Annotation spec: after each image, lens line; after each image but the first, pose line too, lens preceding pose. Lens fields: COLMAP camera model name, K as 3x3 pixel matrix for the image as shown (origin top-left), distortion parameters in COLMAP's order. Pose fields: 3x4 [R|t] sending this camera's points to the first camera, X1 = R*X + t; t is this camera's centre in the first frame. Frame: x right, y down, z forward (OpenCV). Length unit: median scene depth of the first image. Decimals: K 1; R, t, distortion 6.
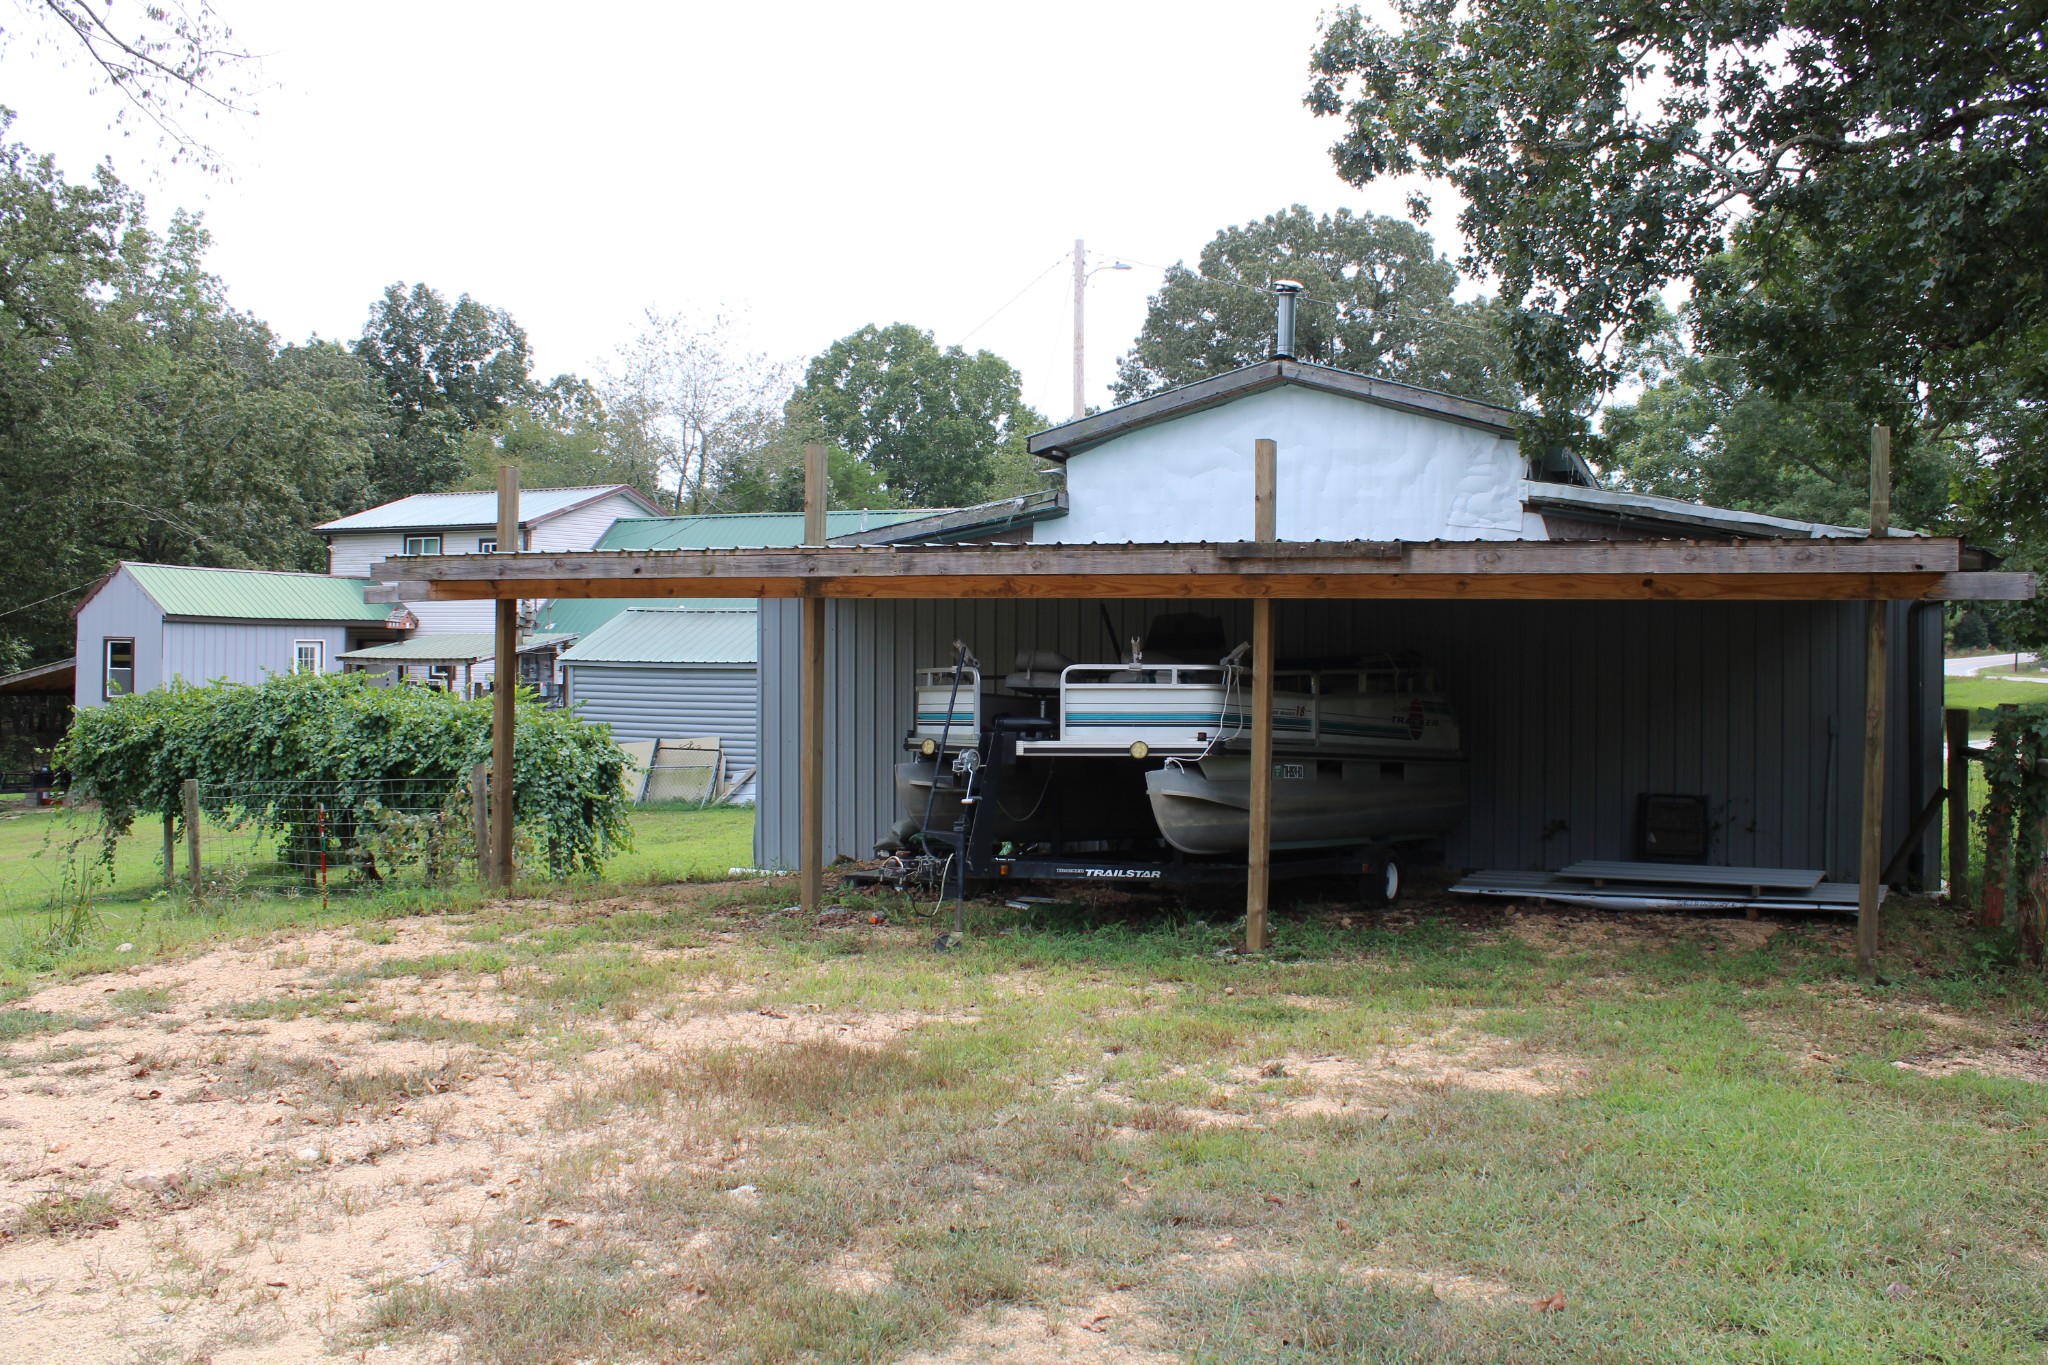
lens RADIAL K [[1724.9, 0, 1024.0], [0, 1724.9, 682.5], [0, 0, 1]] dist [-0.172905, 0.175228]
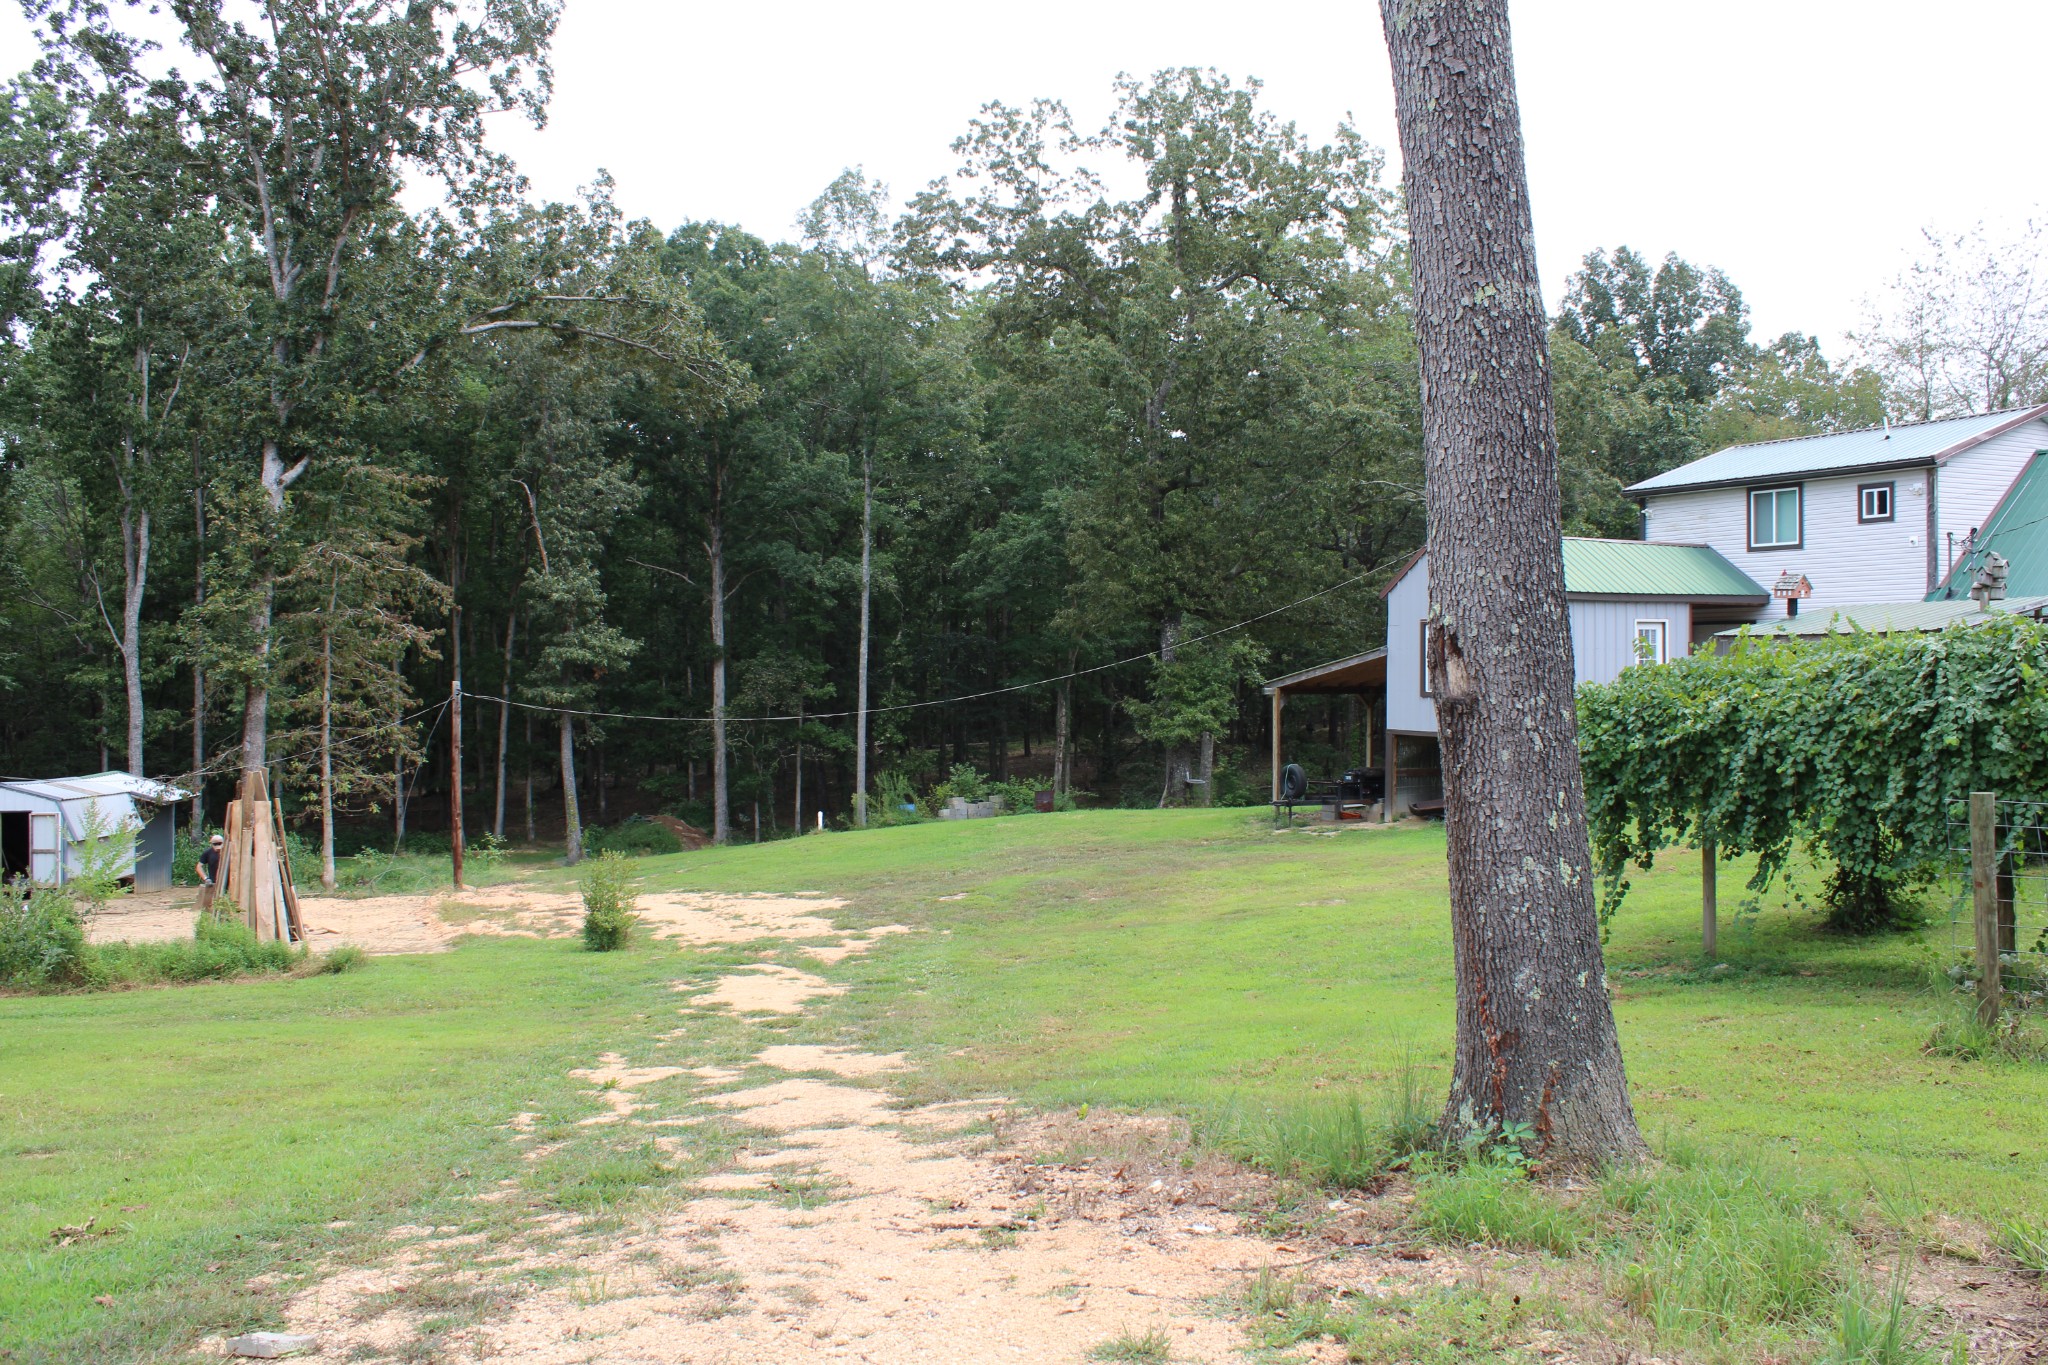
lens RADIAL K [[1724.9, 0, 1024.0], [0, 1724.9, 682.5], [0, 0, 1]] dist [-0.172905, 0.175228]
pose [[0.807570, -0.014210, -0.589601, -0.153369], [0.008467, 0.999886, -0.012502, 0.009552], [0.589711, 0.005104, 0.807598, 0.138994]]
